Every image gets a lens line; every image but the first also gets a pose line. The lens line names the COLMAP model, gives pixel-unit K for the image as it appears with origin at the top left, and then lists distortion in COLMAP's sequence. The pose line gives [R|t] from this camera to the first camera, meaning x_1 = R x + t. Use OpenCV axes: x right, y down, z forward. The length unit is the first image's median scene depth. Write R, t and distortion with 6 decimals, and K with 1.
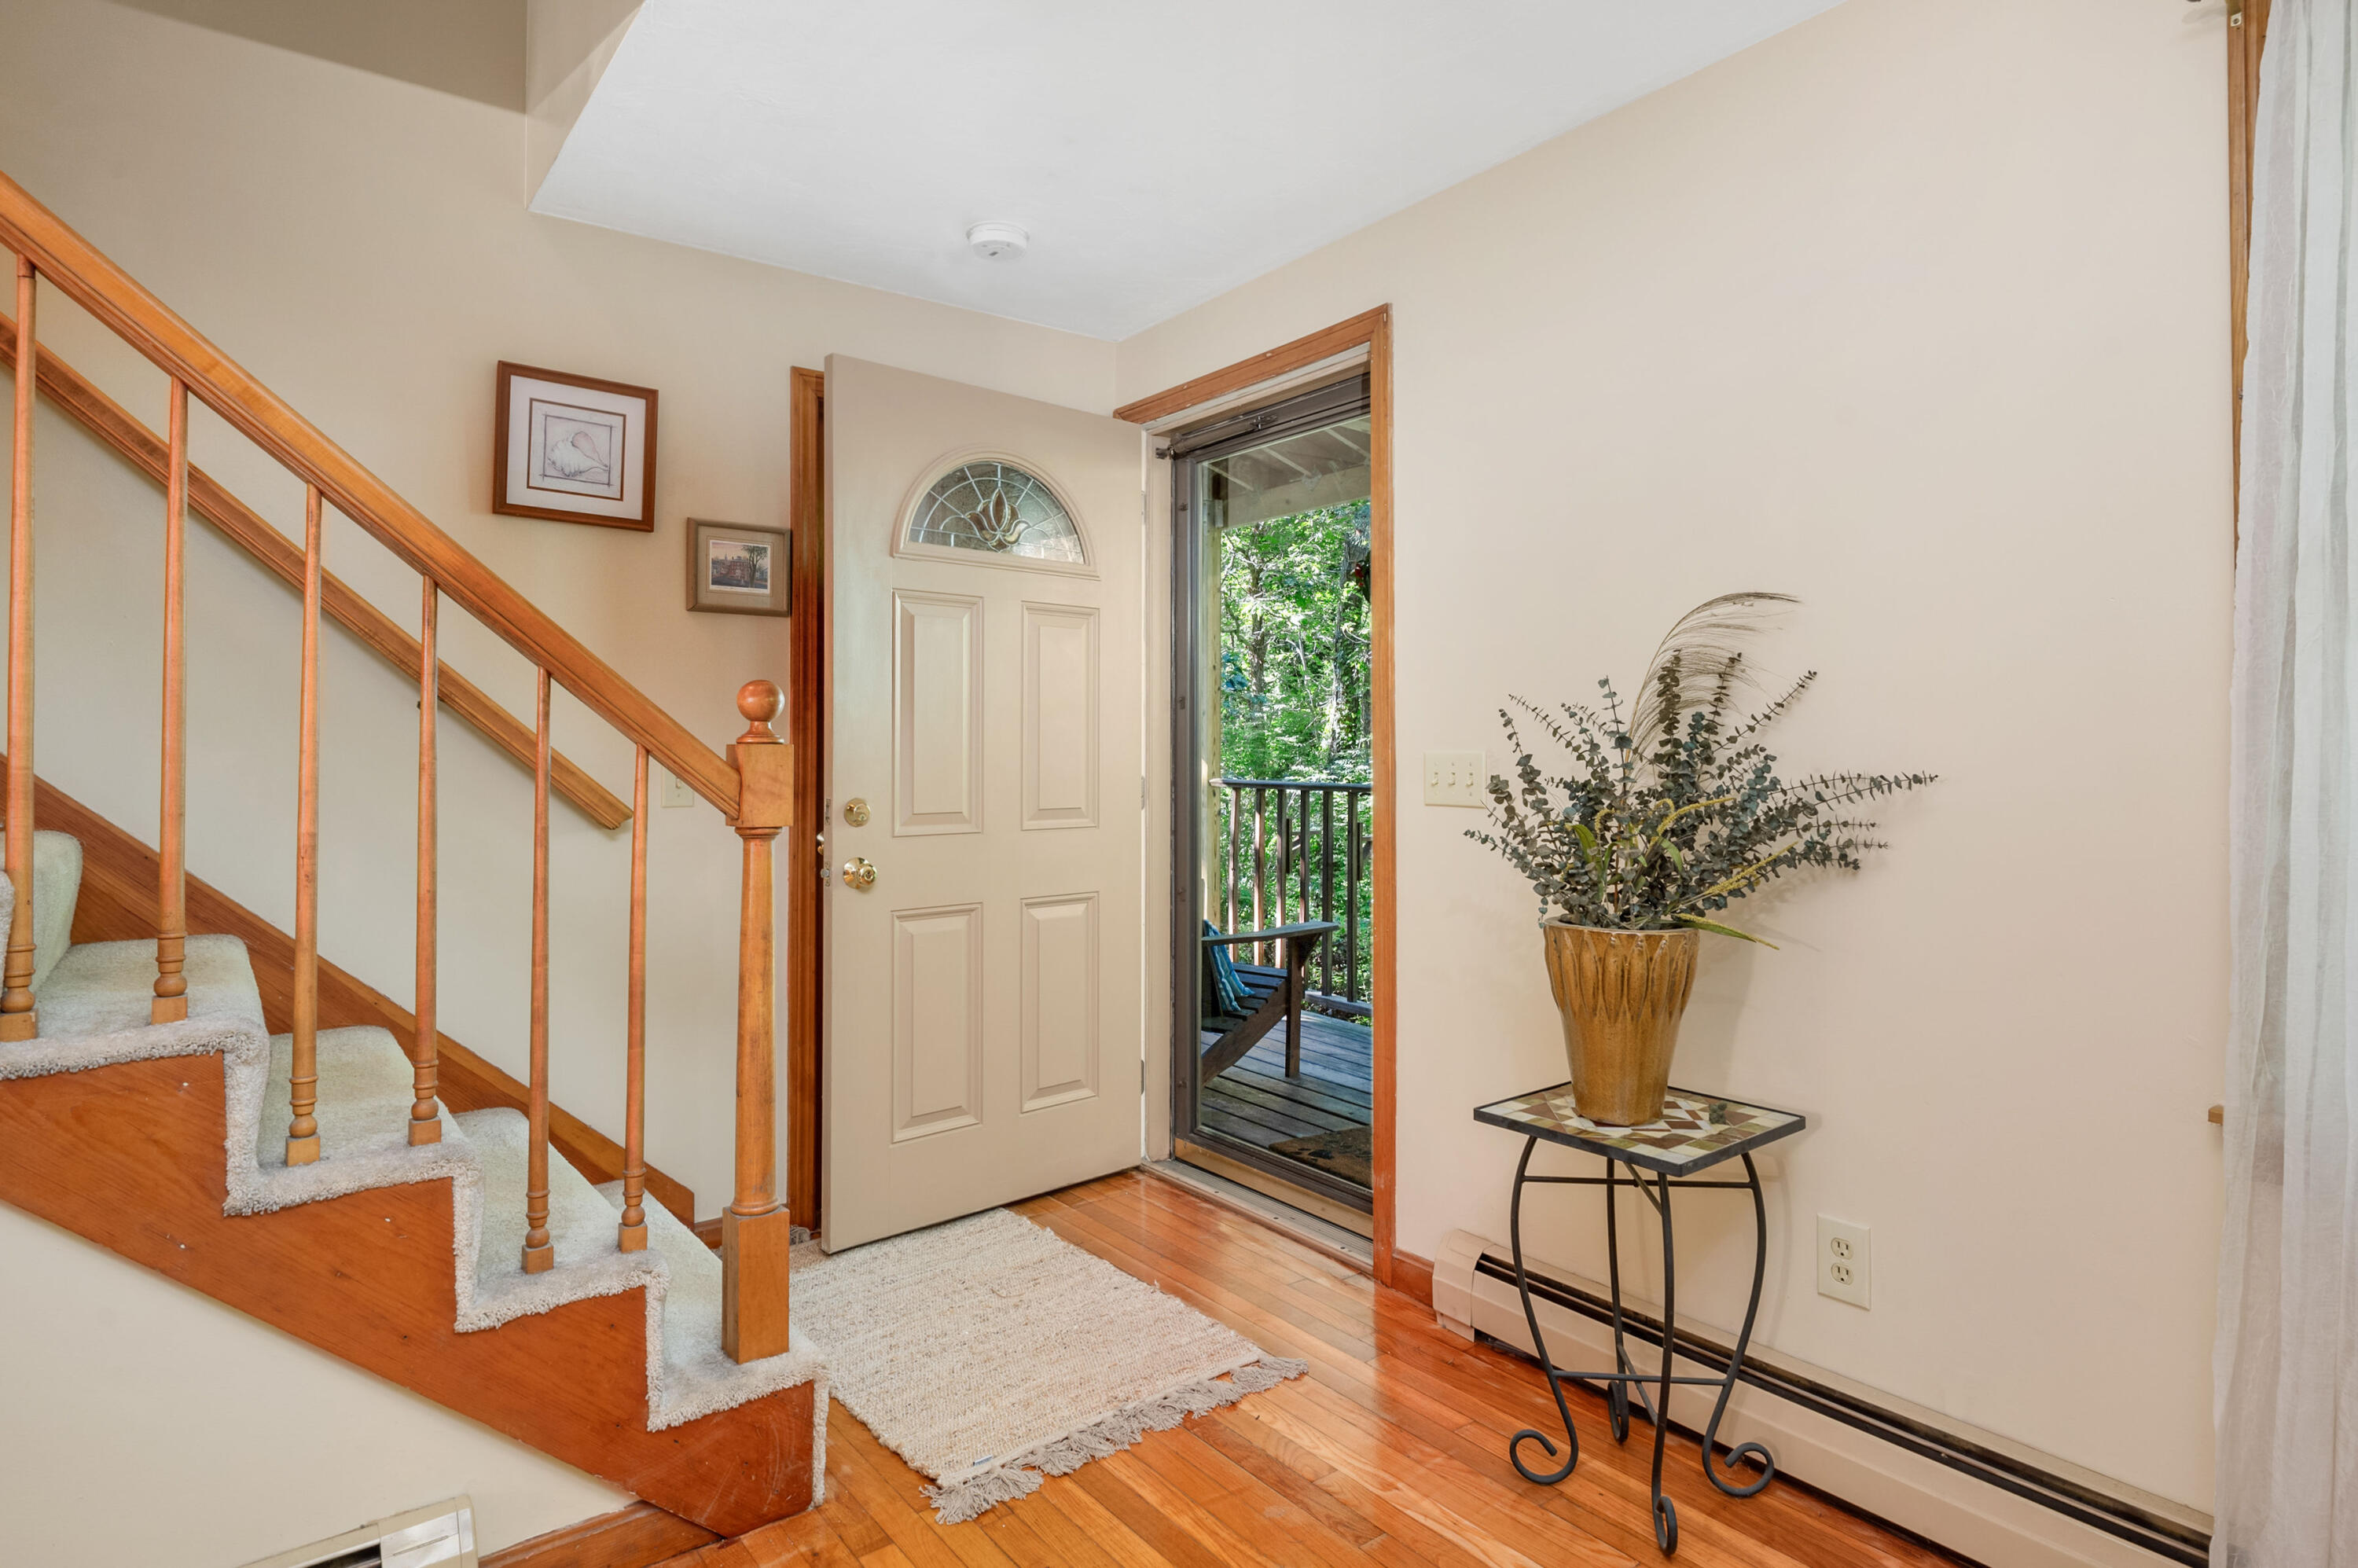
lens RADIAL K [[1285.8, 0, 1179.0], [0, 1285.8, 767.9], [0, 0, 1]] dist [-0.023601, 0.001429]
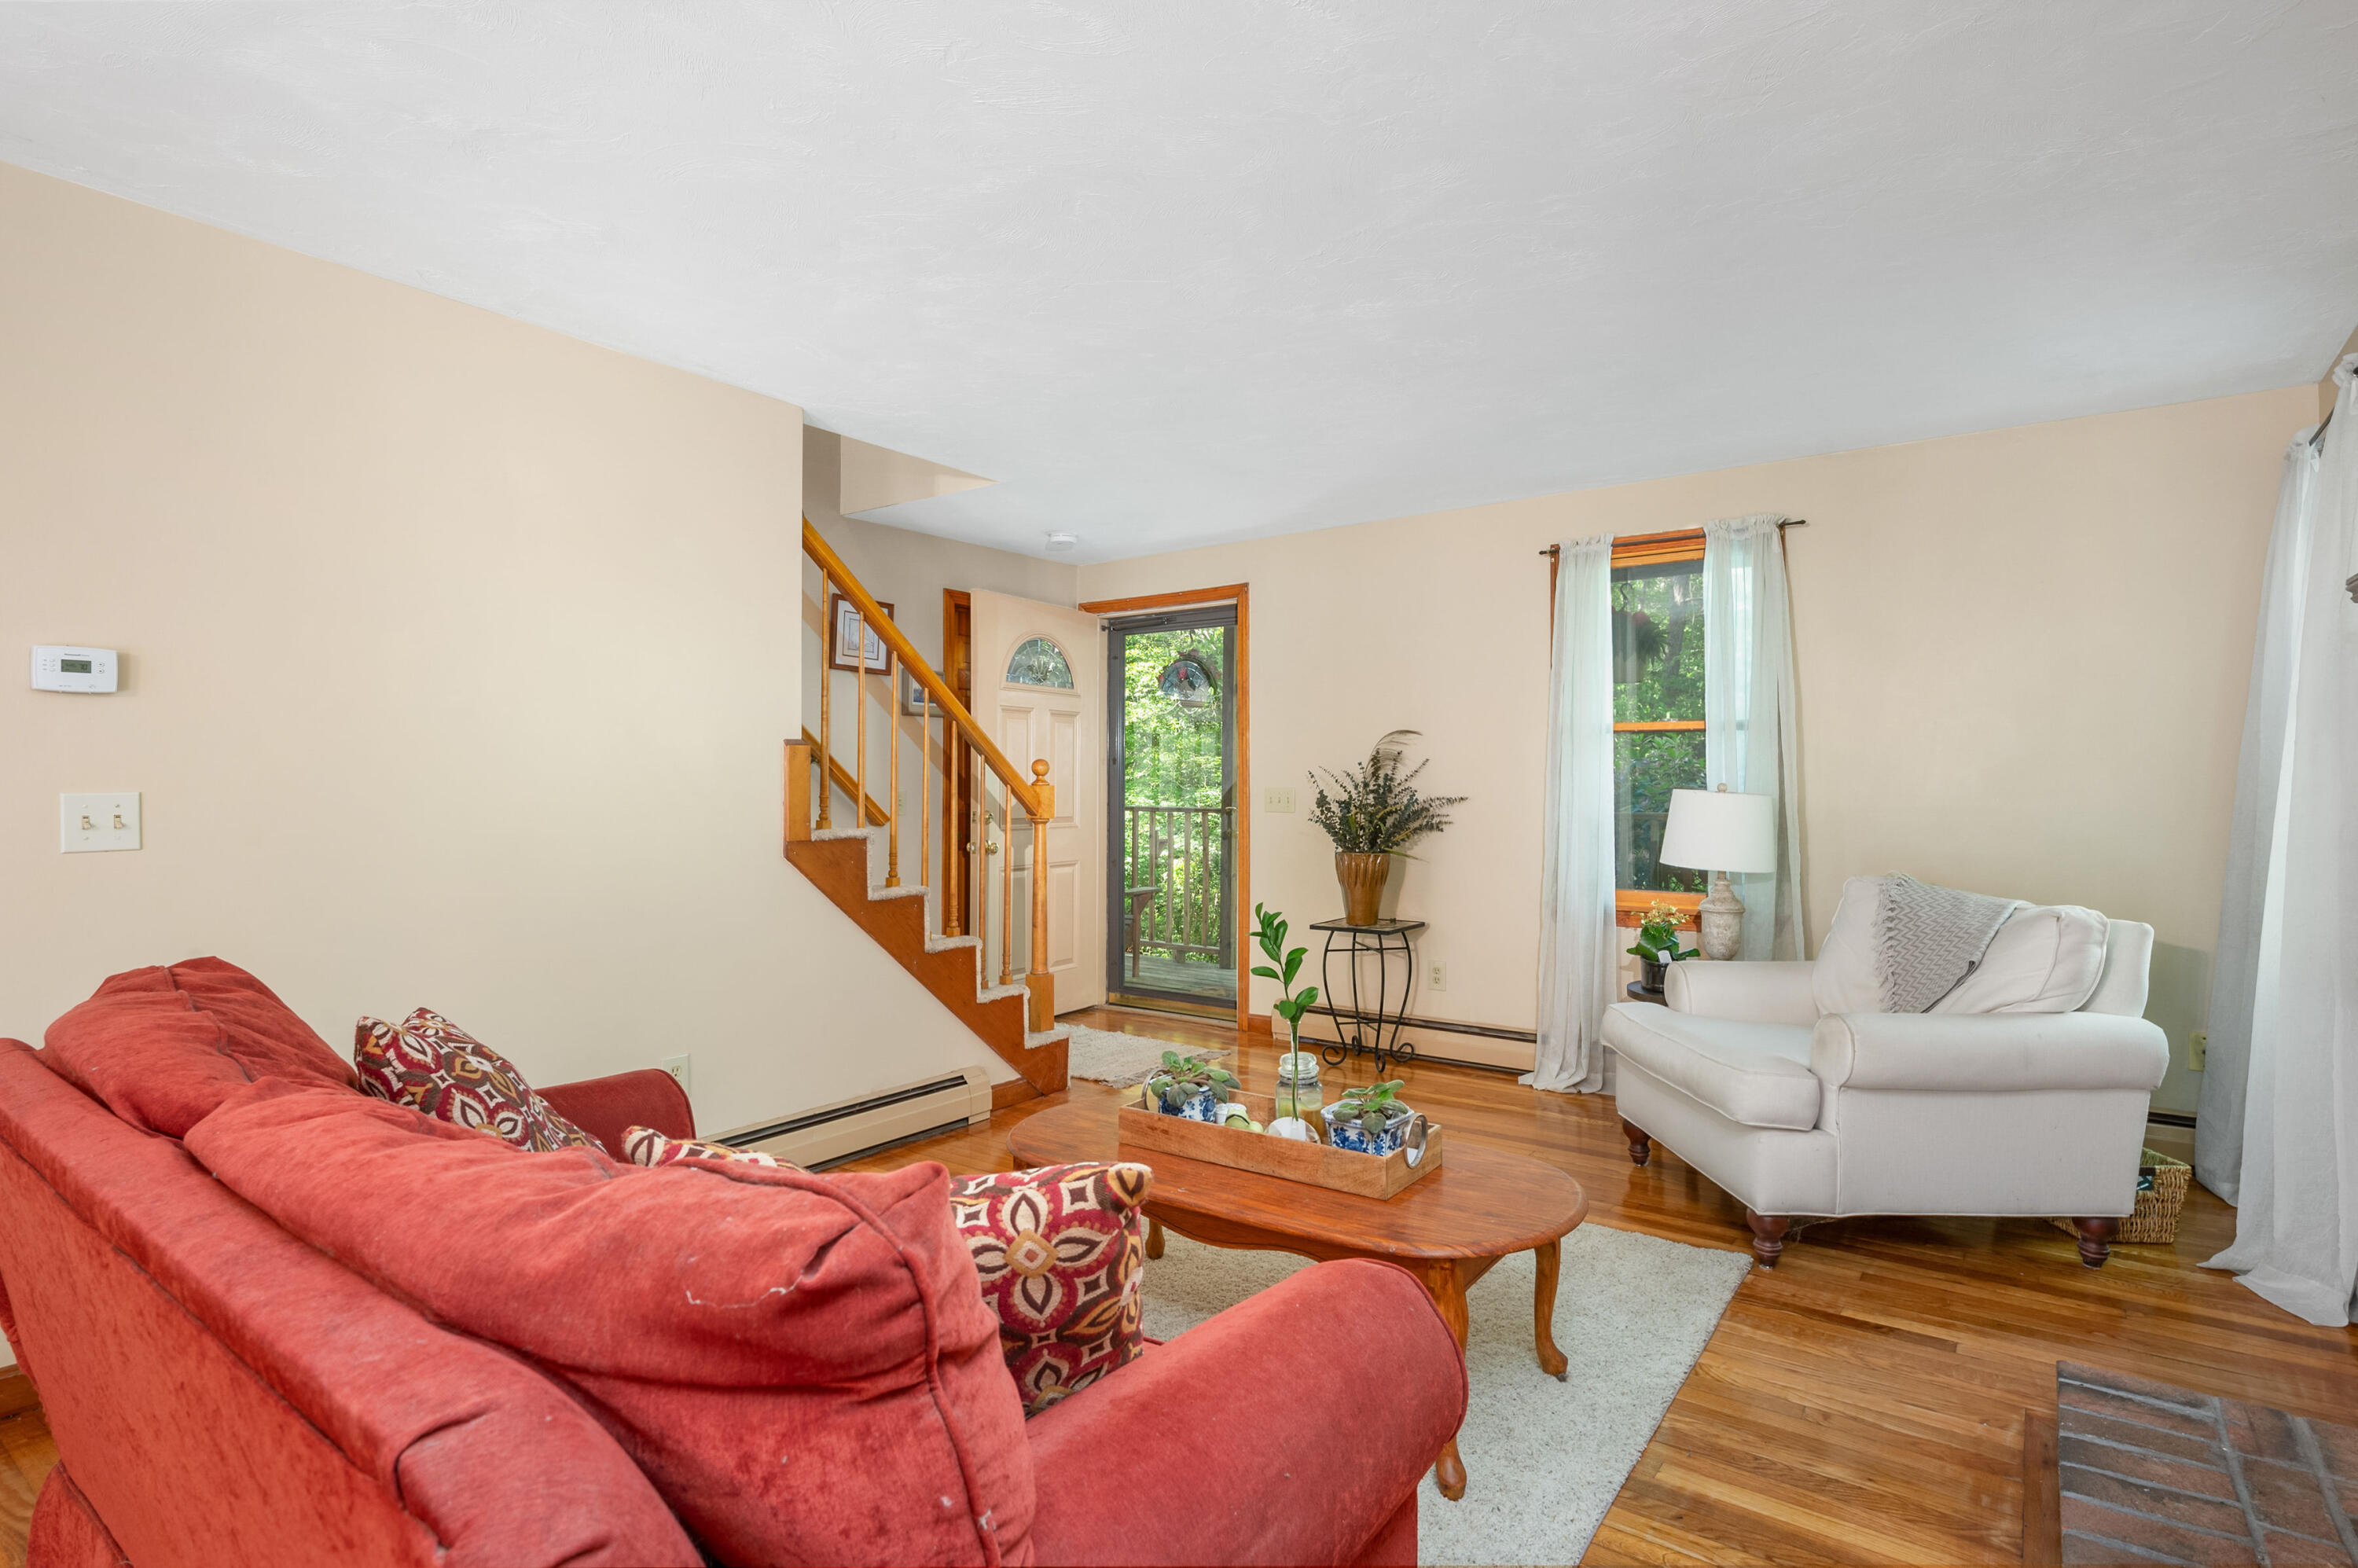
lens RADIAL K [[1124.8, 0, 1173.7], [0, 1124.8, 794.1], [0, 0, 1]] dist [0.001063, -0.001397]
pose [[0.967211, -0.001916, 0.253967, -0.604512], [0.001584, 0.999998, 0.001511, -0.005960], [-0.253970, -0.001059, 0.967212, -1.121135]]
